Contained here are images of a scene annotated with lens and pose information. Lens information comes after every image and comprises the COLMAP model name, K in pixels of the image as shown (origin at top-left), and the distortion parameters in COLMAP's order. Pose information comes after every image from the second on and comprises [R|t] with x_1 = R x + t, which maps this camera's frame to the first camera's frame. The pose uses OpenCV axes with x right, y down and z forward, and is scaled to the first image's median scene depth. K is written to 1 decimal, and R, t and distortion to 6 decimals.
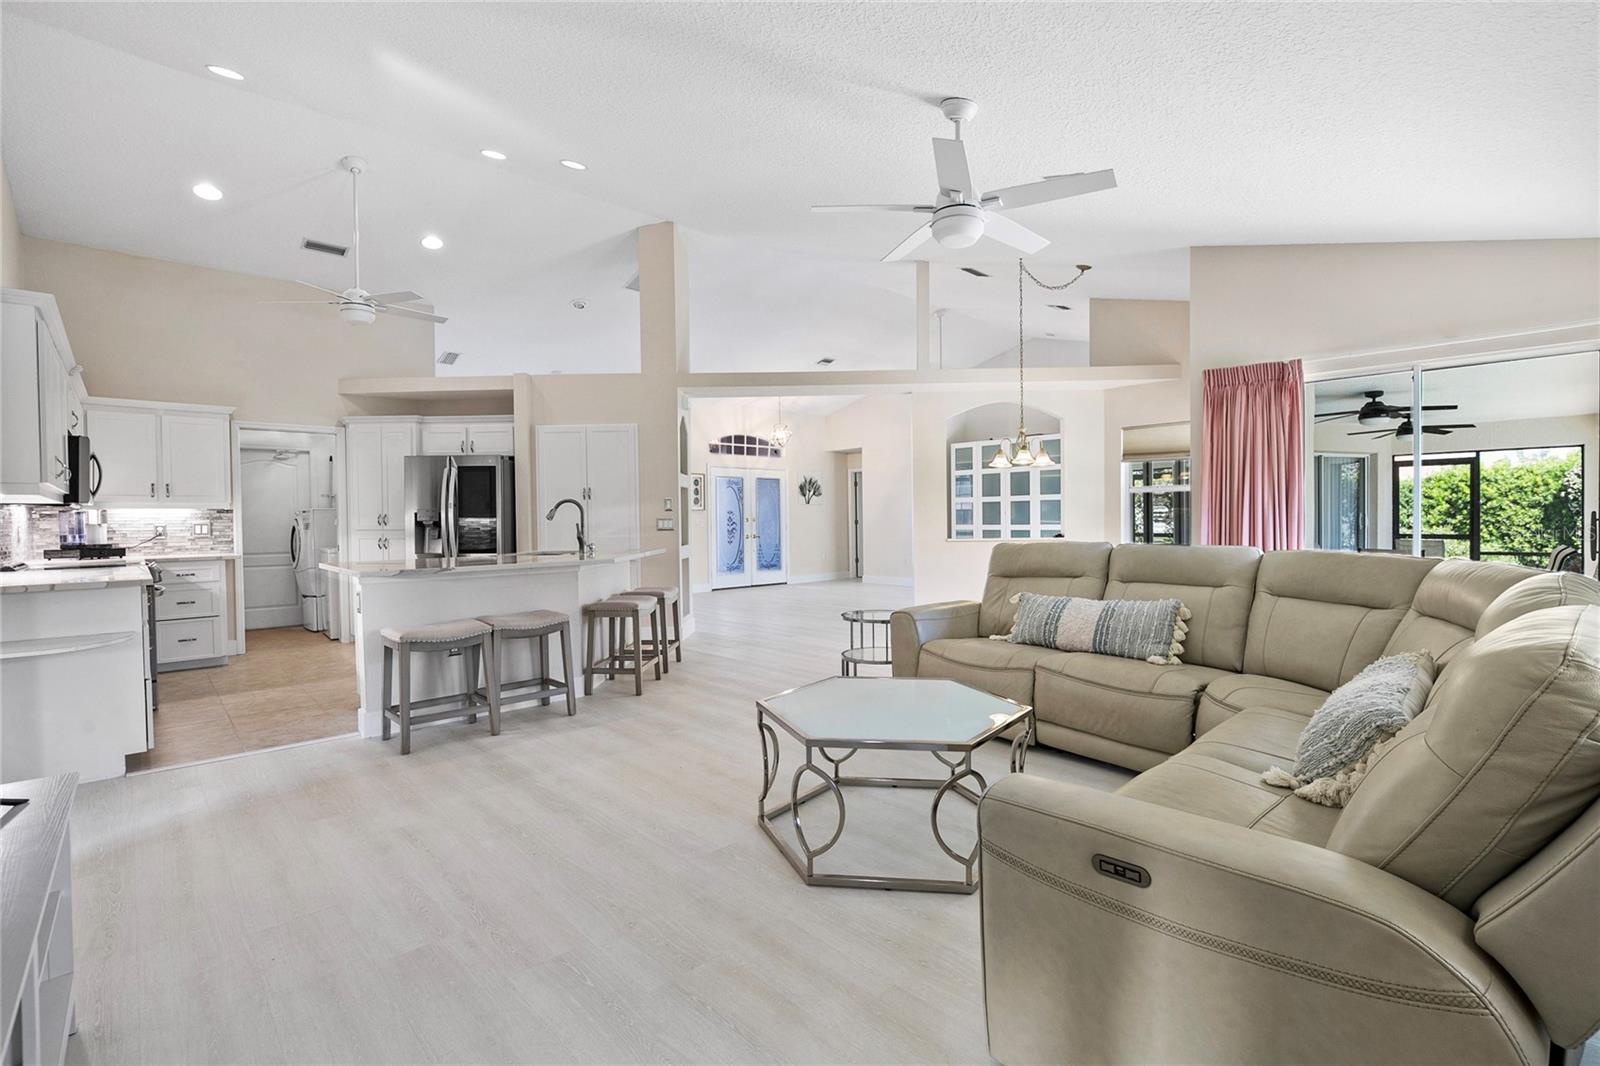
lens RADIAL K [[744.3, 0, 800.0], [0, 744.3, 533.0], [0, 0, 1]] dist [-0.000600, 0.000127]
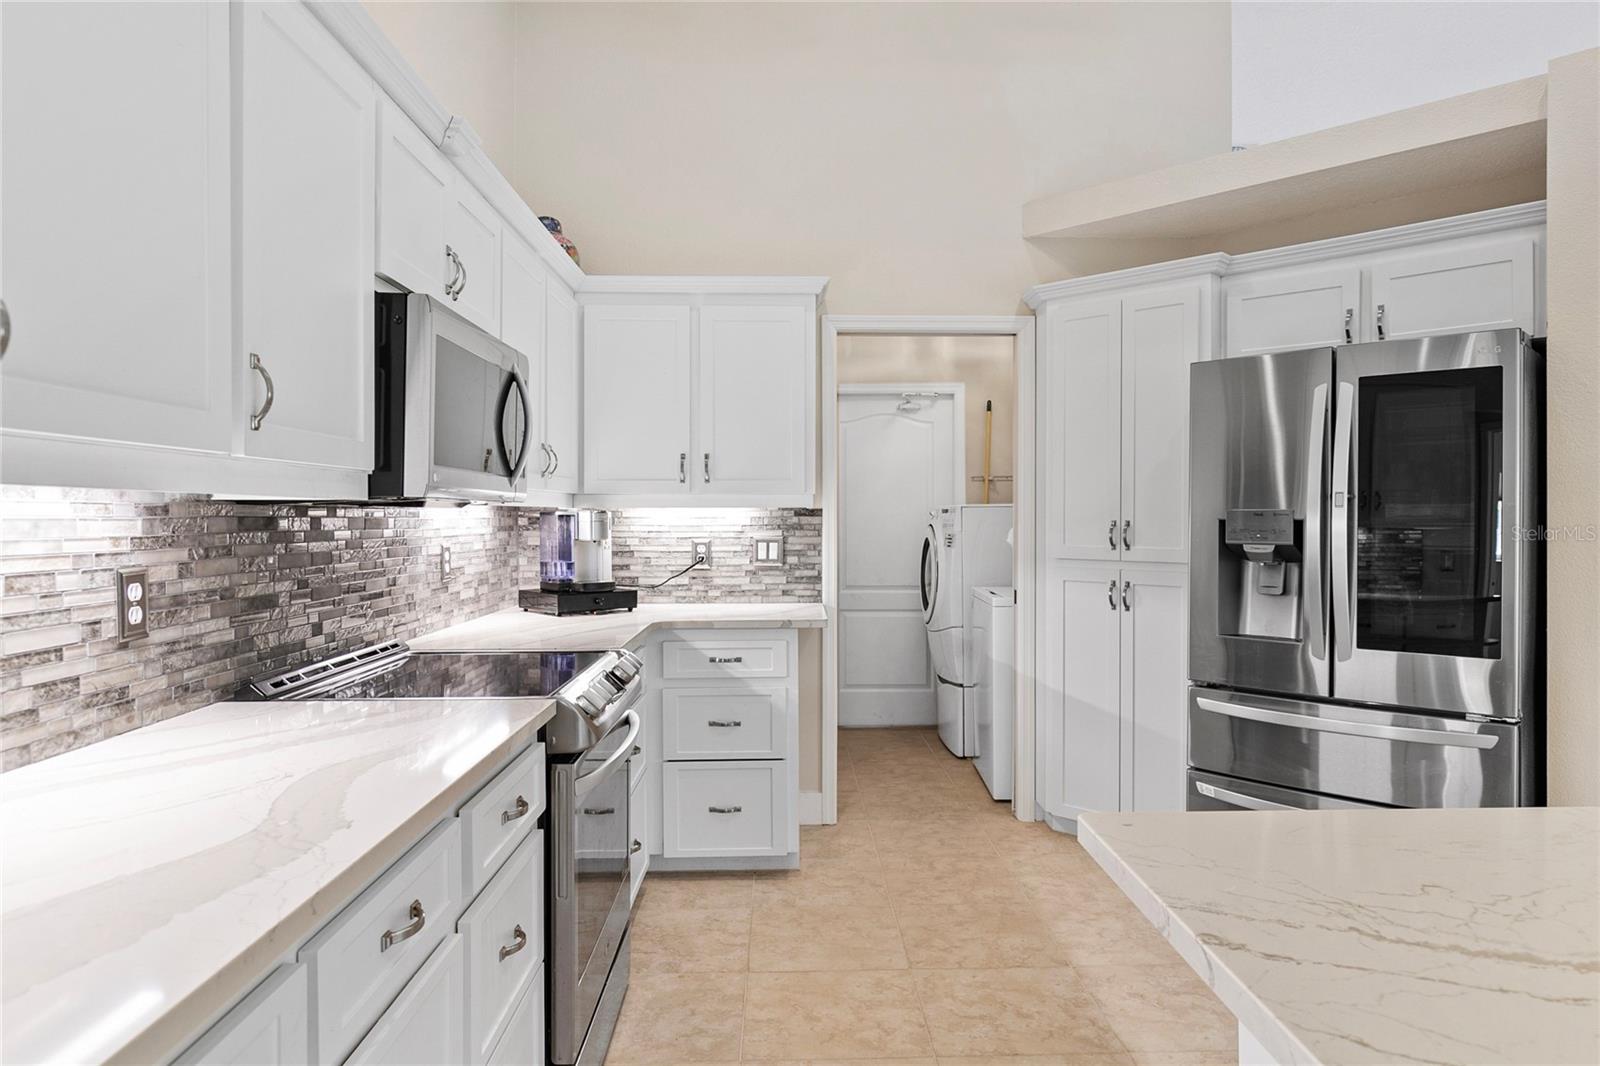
lens RADIAL K [[1017.9, 0, 800.0], [0, 1017.9, 533.0], [0, 0, 1]] dist [0.000861, 0.000432]
pose [[0.757945, 0.019505, -0.652027, -0.354683], [-0.019087, 0.999788, 0.007722, -0.020646], [0.652040, 0.006593, 0.758156, 0.504383]]
